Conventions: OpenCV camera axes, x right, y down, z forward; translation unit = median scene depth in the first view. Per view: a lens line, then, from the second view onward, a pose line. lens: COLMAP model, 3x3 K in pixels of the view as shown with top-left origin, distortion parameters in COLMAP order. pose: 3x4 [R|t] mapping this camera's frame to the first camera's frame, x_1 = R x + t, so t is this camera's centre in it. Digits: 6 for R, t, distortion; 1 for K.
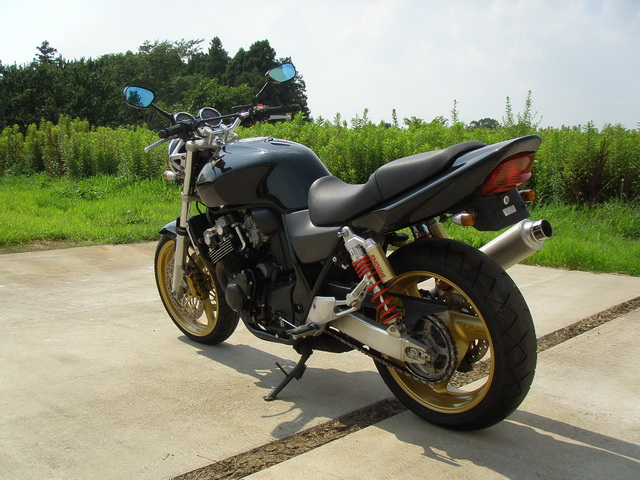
lens RADIAL K [[708.5, 0, 315.3], [0, 708.5, 240.3], [0, 0, 1]] dist [-0.144651, 0.000000]
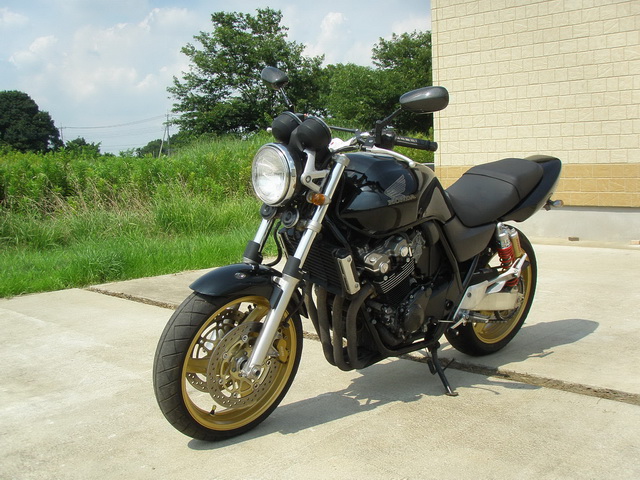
lens RADIAL K [[708.5, 0, 314.0], [0, 708.5, 247.5], [0, 0, 1]] dist [-0.144651, 0.000000]
pose [[0.022683, -0.114883, 0.993120, -1.101275], [0.140656, 0.983862, 0.110599, -0.144942], [-0.989799, 0.137179, 0.038475, 1.122110]]
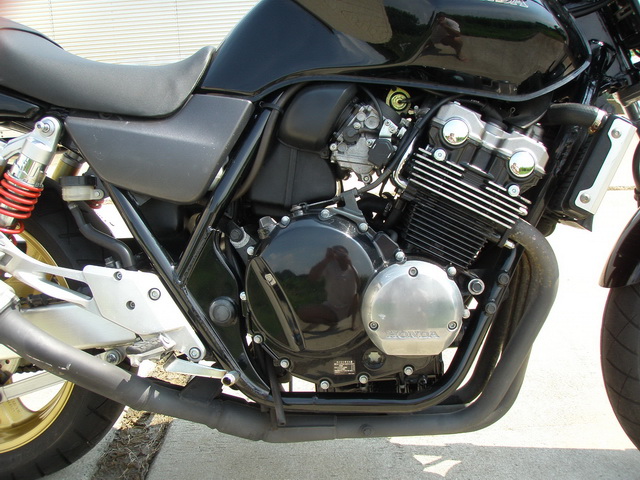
lens RADIAL K [[708.5, 0, 320.7], [0, 708.5, 255.9], [0, 0, 1]] dist [-0.144651, 0.000000]
pose [[-0.739228, 0.200814, -0.642818, 0.294473], [-0.040995, 0.939320, 0.340584, -0.117451], [0.672206, 0.278122, -0.686140, 1.376659]]
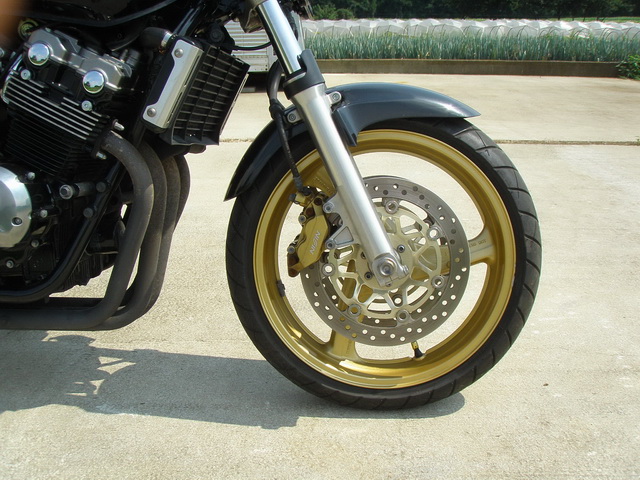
lens RADIAL K [[708.5, 0, 306.2], [0, 708.5, 252.6], [0, 0, 1]] dist [-0.144651, 0.000000]
pose [[-0.753770, 0.213549, -0.621472, 0.141281], [-0.064218, 0.917261, 0.393076, -0.118285], [0.653993, 0.336199, -0.677690, 1.587982]]
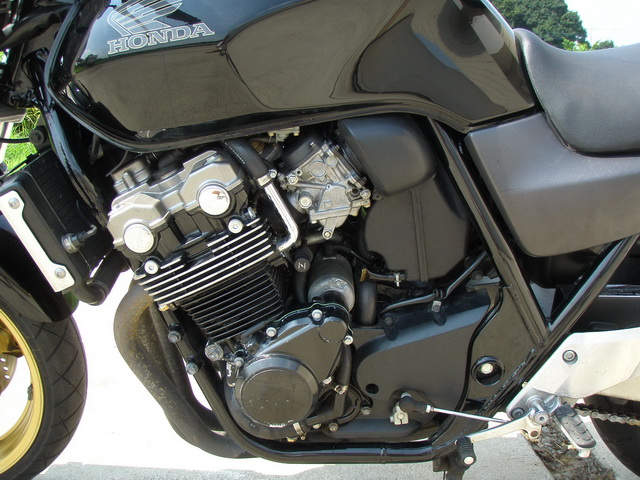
lens RADIAL K [[708.5, 0, 308.8], [0, 708.5, 245.0], [0, 0, 1]] dist [-0.144651, 0.000000]
pose [[0.688697, -0.175431, 0.703506, -0.341978], [0.094851, 0.983748, 0.152459, -0.040303], [-0.718818, -0.038270, 0.694144, 0.780762]]
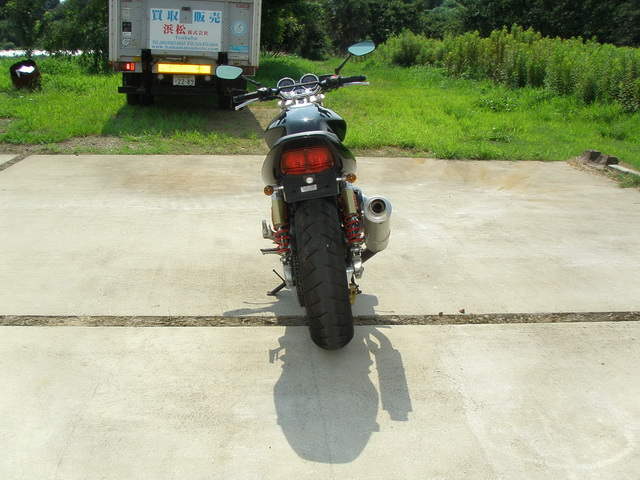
lens RADIAL K [[708.5, 0, 318.7], [0, 708.5, 244.5], [0, 0, 1]] dist [-0.144651, 0.000000]
pose [[0.756511, 0.196274, -0.623833, 0.863946], [-0.100779, 0.977495, 0.185331, -0.142392], [0.646169, -0.077336, 0.759266, -0.011358]]
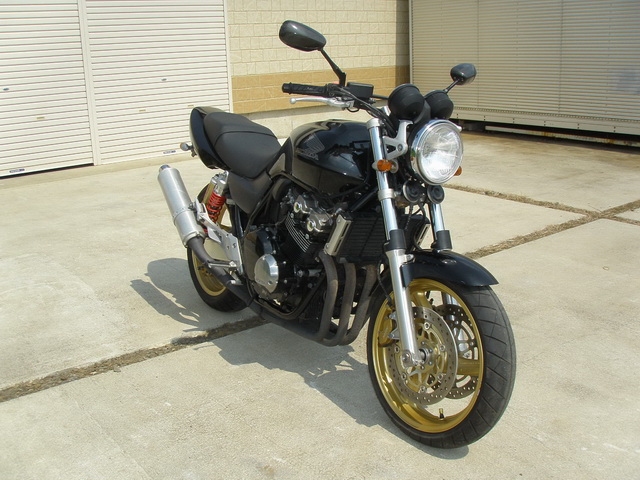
lens RADIAL K [[708.5, 0, 316.1], [0, 708.5, 237.1], [0, 0, 1]] dist [-0.144651, 0.000000]
pose [[-0.987308, -0.012167, 0.158352, -0.205848], [0.047583, 0.928600, 0.368018, -0.364944], [-0.151524, 0.370882, -0.916235, 2.023730]]
